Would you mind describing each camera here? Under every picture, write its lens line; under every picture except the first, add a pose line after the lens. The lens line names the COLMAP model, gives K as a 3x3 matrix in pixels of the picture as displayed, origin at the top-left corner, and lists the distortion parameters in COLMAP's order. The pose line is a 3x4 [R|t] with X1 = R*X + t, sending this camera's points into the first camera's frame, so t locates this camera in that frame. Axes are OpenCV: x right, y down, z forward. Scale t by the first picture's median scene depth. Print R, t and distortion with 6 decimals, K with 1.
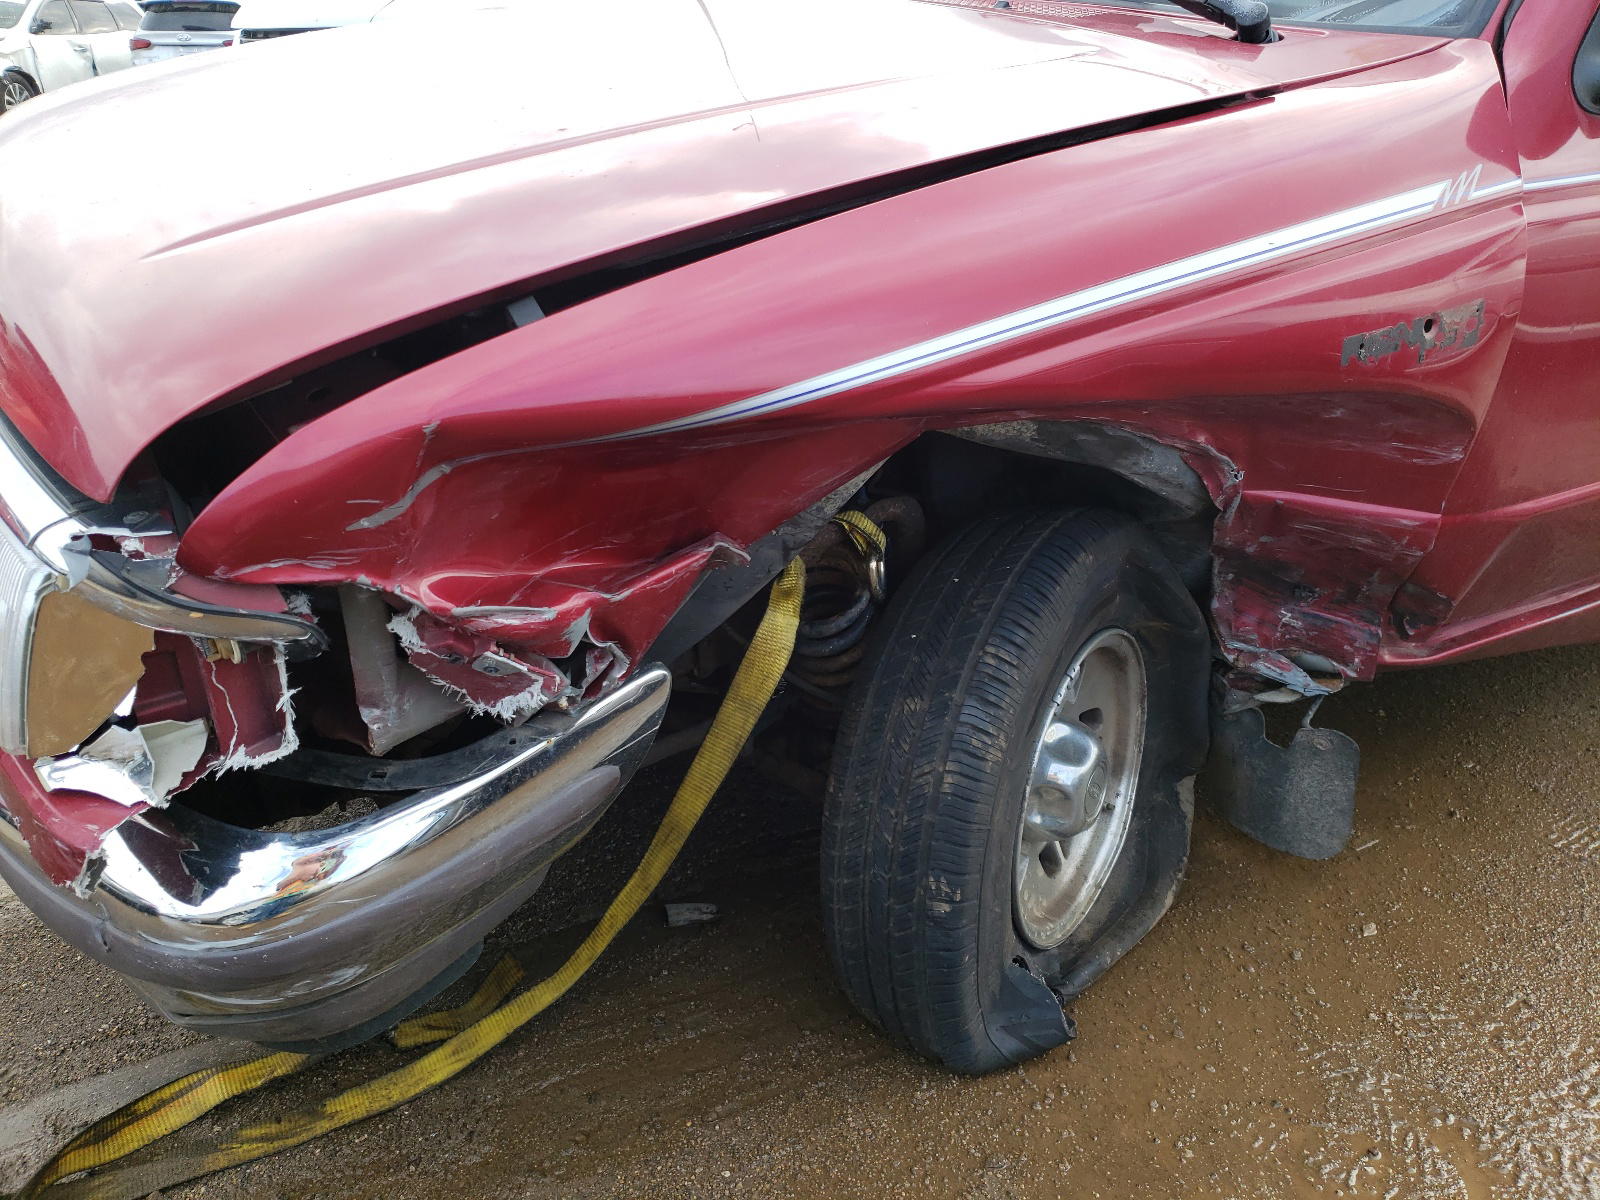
lens RADIAL K [[1266.2, 0, 792.6], [0, 1266.2, 545.5], [0, 0, 1]] dist [0.031142, -0.004368]
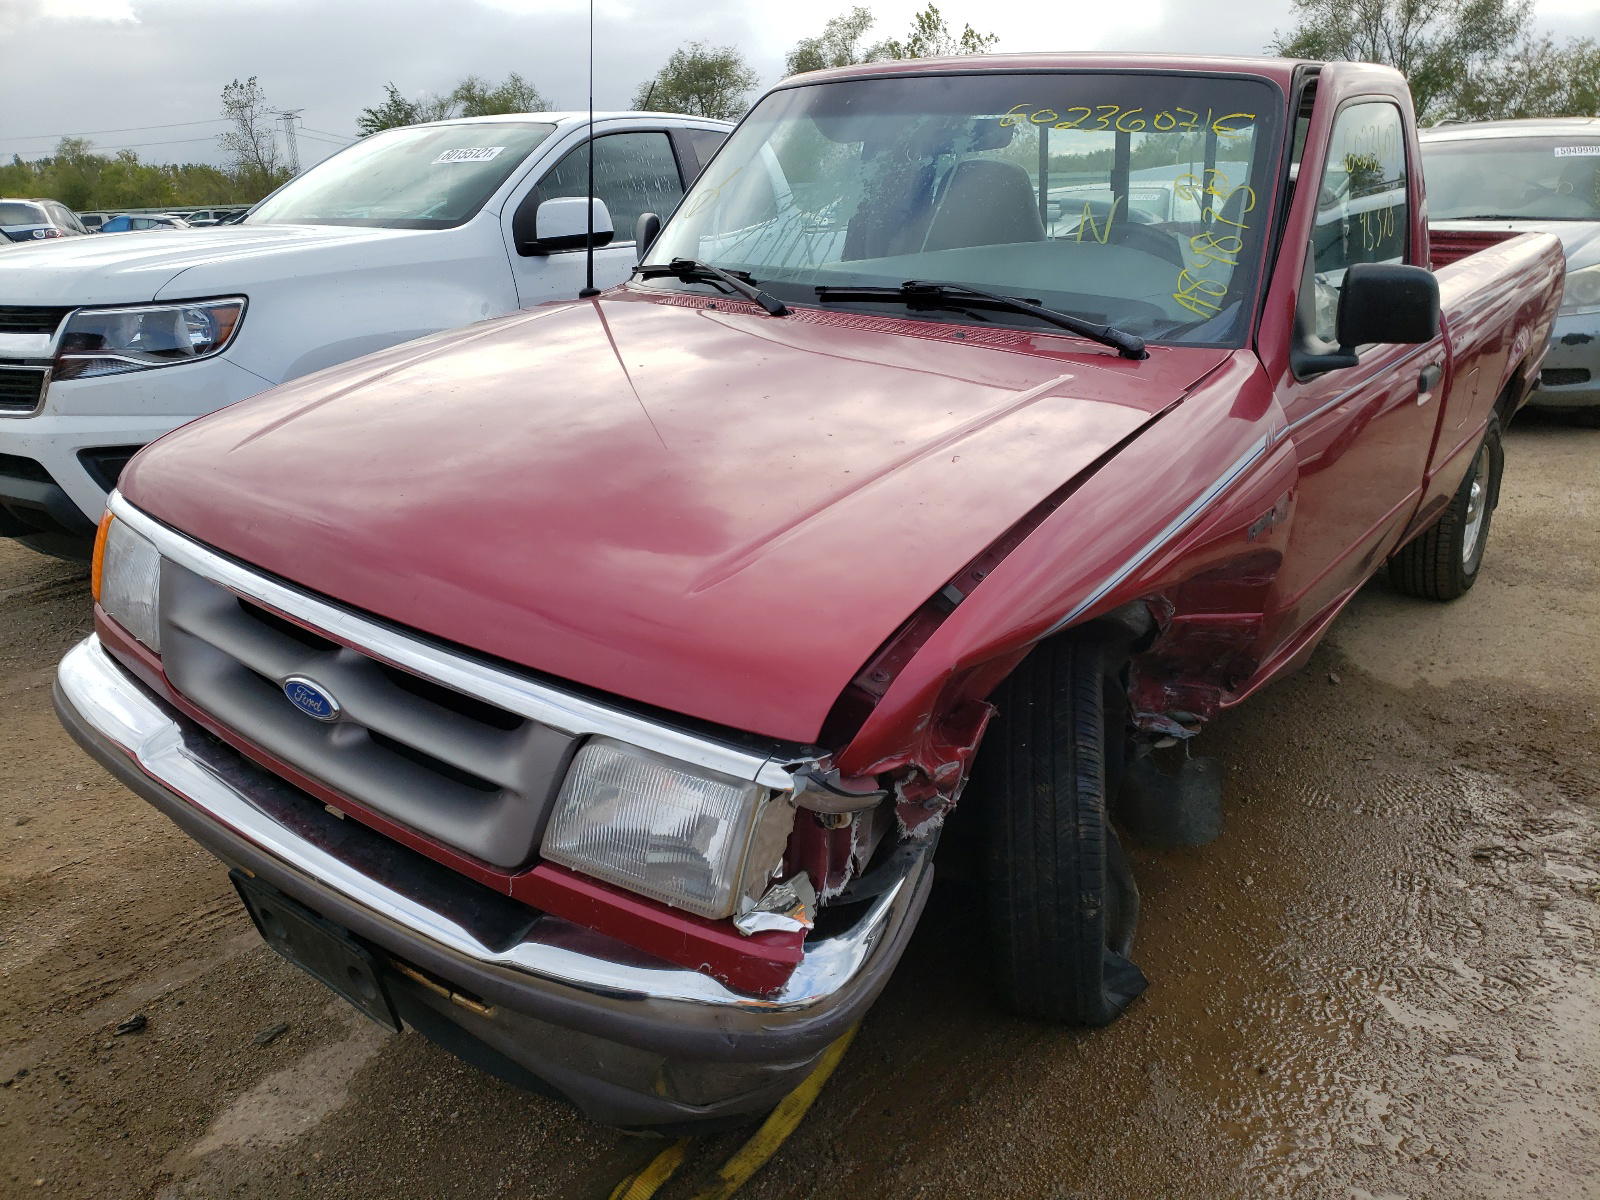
lens RADIAL K [[1266.2, 0, 792.6], [0, 1266.2, 545.5], [0, 0, 1]] dist [0.031142, -0.004368]
pose [[0.922774, -0.143794, 0.357507, -0.645508], [0.179800, 0.981251, -0.069416, -0.105792], [-0.340823, 0.128335, 0.931327, -0.356559]]
